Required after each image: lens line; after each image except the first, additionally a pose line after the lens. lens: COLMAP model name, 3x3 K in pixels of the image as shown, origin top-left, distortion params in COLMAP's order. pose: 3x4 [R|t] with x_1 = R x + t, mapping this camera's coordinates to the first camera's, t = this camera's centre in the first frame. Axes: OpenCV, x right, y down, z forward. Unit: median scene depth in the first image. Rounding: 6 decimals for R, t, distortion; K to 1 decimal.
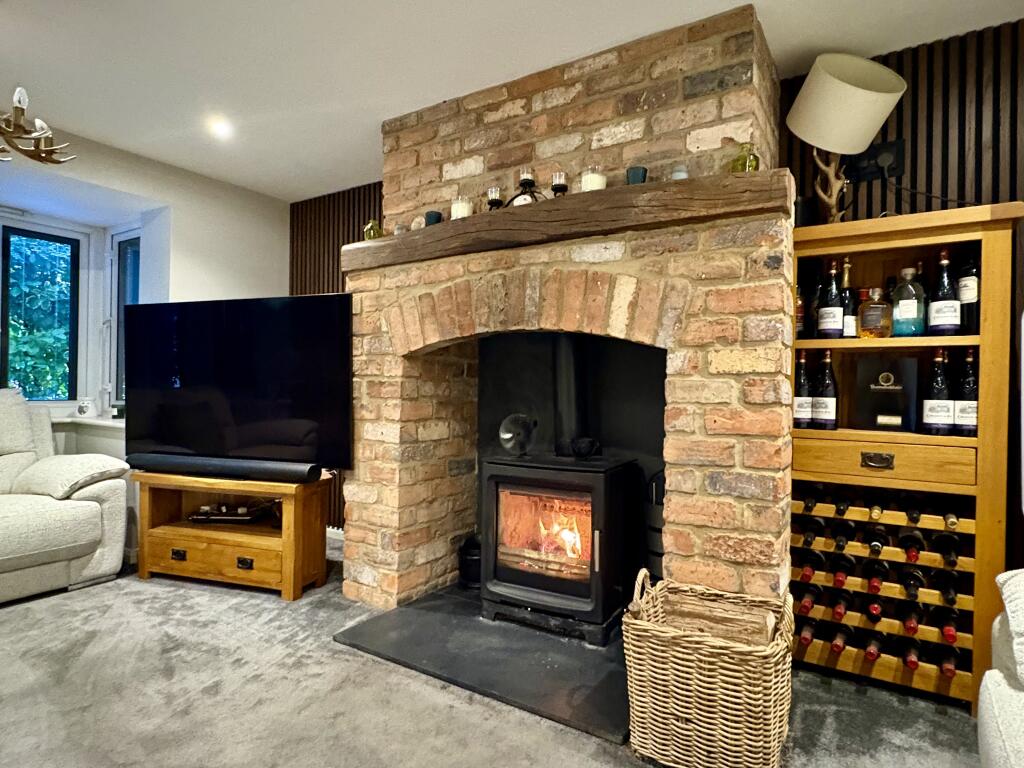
lens RADIAL K [[580.0, 0, 512.0], [0, 580.0, 384.0], [0, 0, 1]] dist [-0.001565, 0.001666]
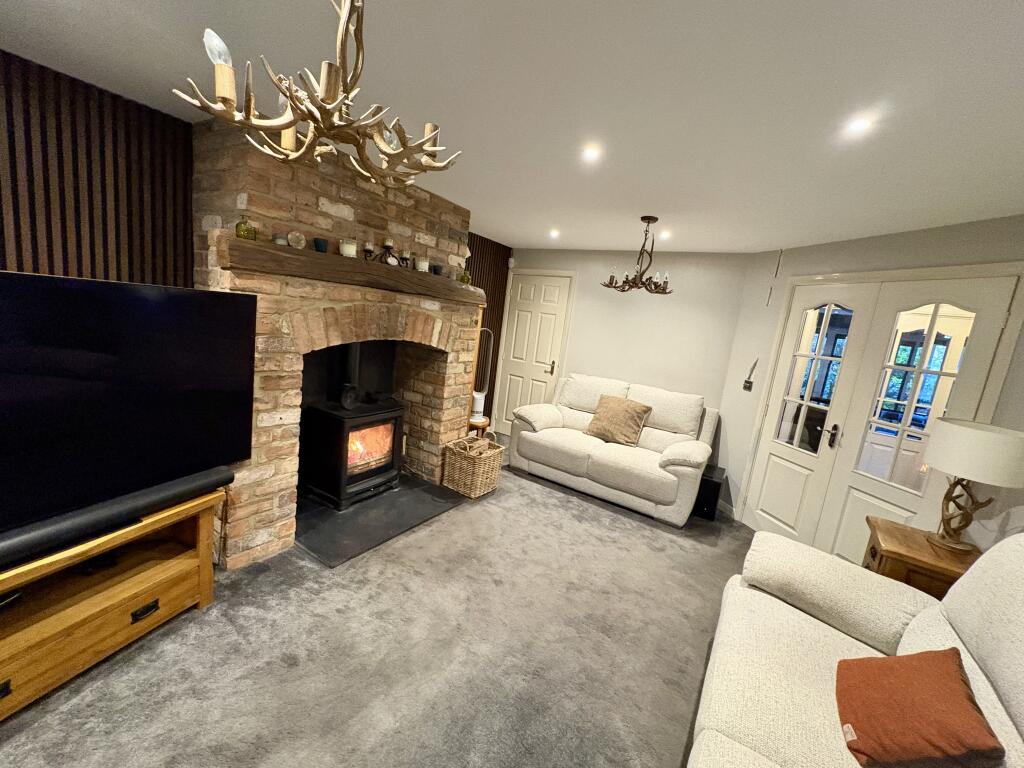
lens RADIAL K [[407.3, 0, 512.0], [0, 407.3, 384.0], [0, 0, 1]] dist [-0.000888, -0.000002]
pose [[-0.001426, -0.177107, 0.984191, -1.170618], [-0.129696, 0.975912, 0.175429, -0.217261], [-0.991553, -0.127395, -0.024362, 0.634254]]
